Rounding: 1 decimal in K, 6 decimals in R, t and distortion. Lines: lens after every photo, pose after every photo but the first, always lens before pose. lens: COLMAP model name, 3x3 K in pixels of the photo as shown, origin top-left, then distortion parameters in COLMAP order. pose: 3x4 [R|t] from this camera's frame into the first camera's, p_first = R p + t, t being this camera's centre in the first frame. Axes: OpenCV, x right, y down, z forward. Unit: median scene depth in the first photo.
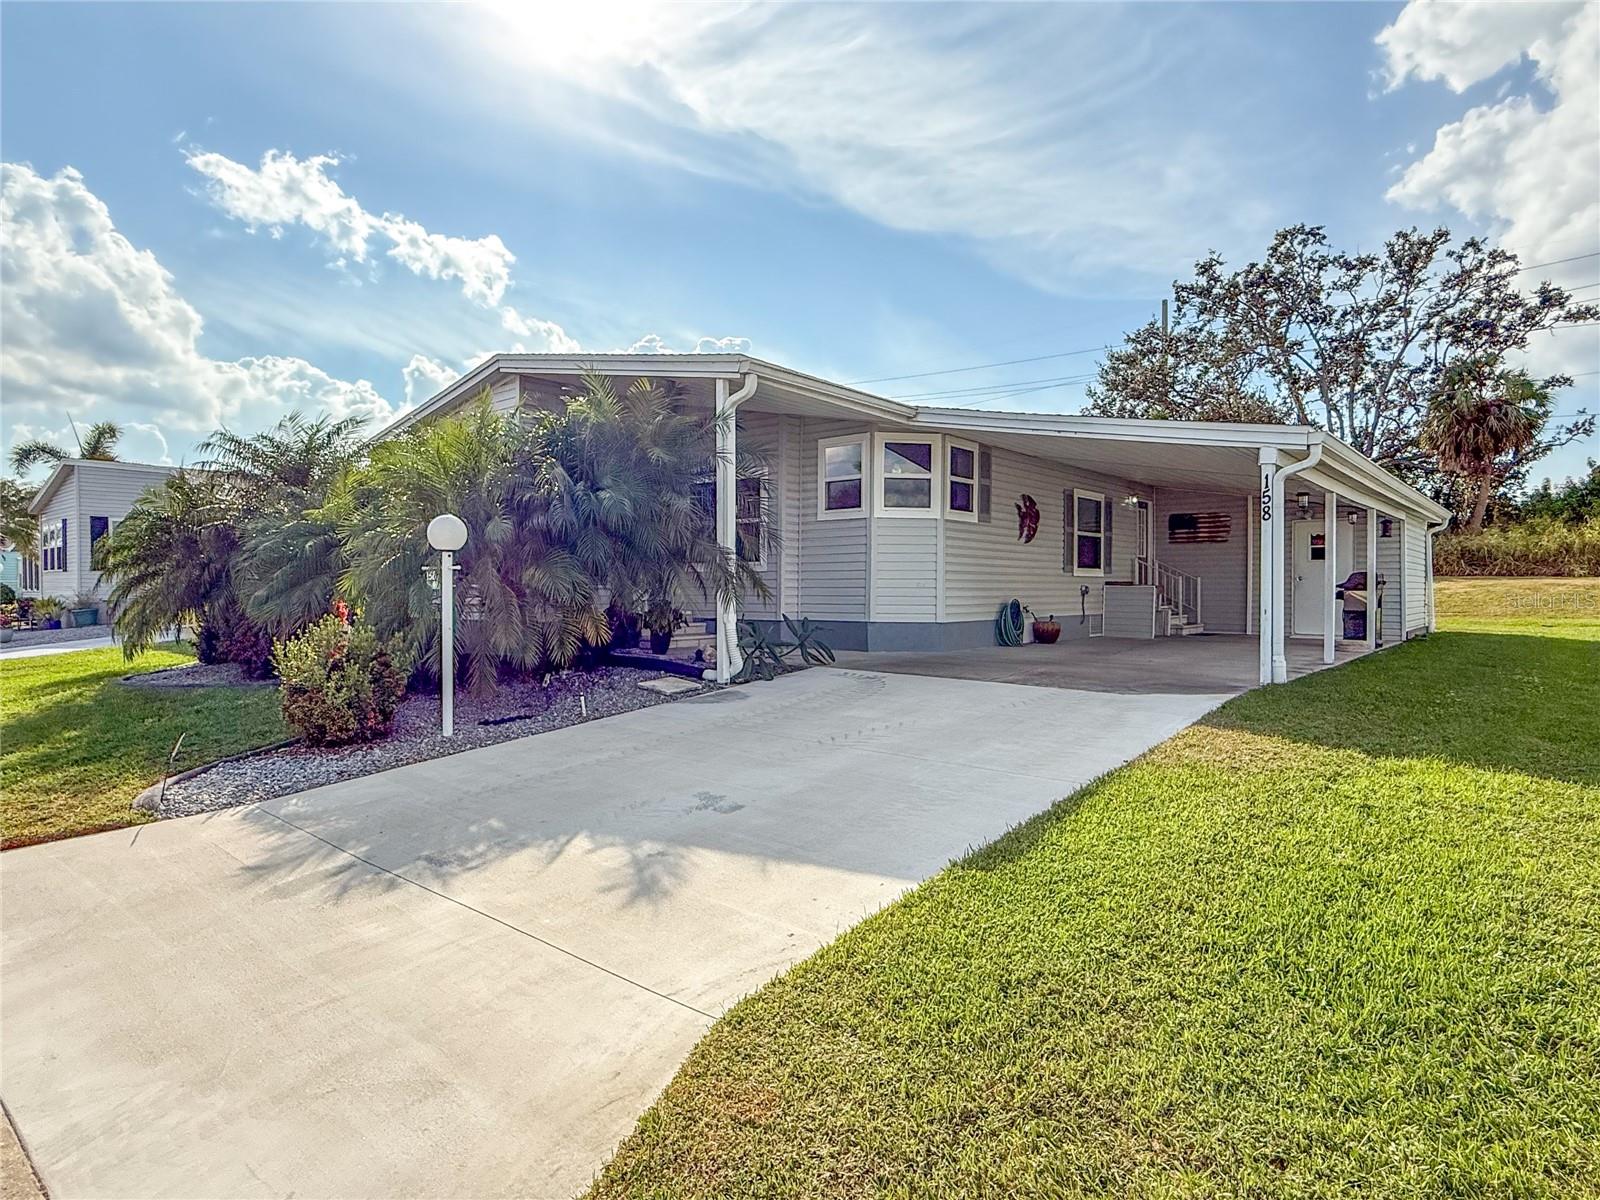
lens RADIAL K [[891.4, 0, 800.0], [0, 891.4, 600.0], [0, 0, 1]] dist [0.000005, -0.000434]
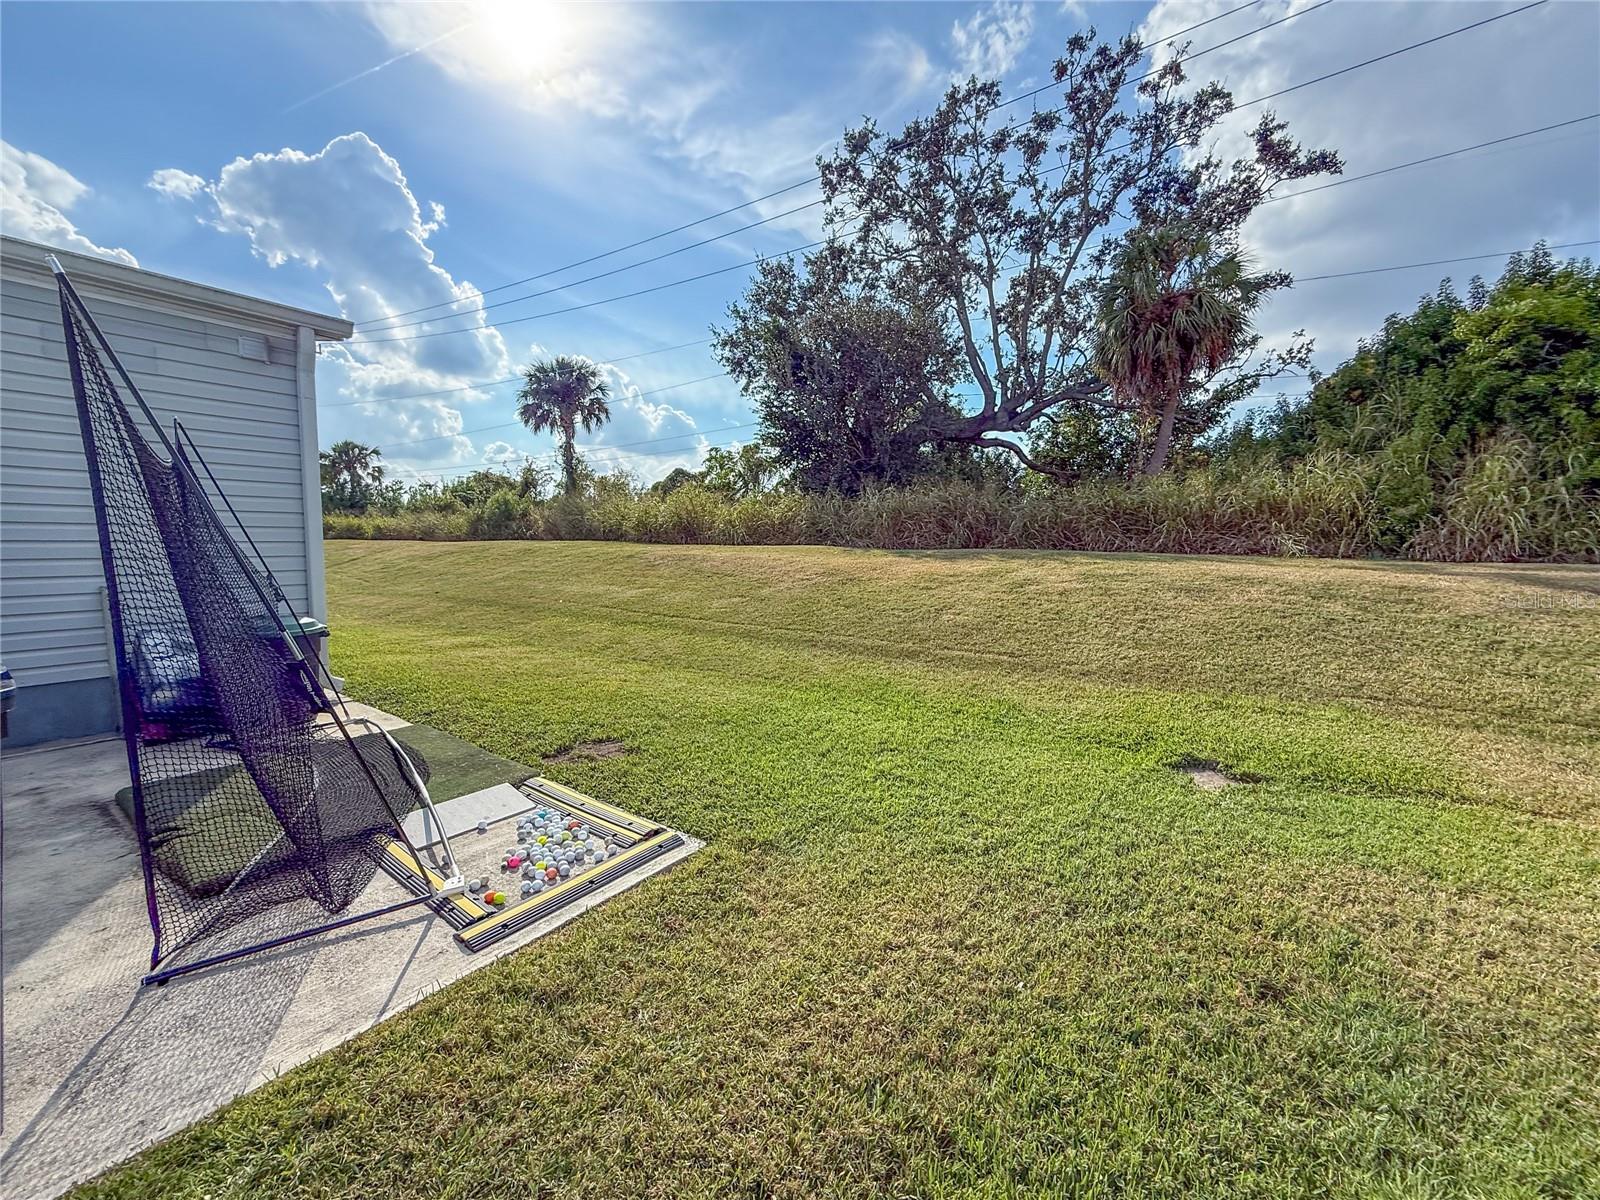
lens RADIAL K [[633.3, 0, 800.0], [0, 633.3, 600.0], [0, 0, 1]] dist [-0.000473, -0.000007]
pose [[0.996475, 0.001643, 0.083880, 0.594592], [-0.008727, 0.996414, 0.084163, -0.033226], [-0.083441, -0.084598, 0.992915, 0.699315]]
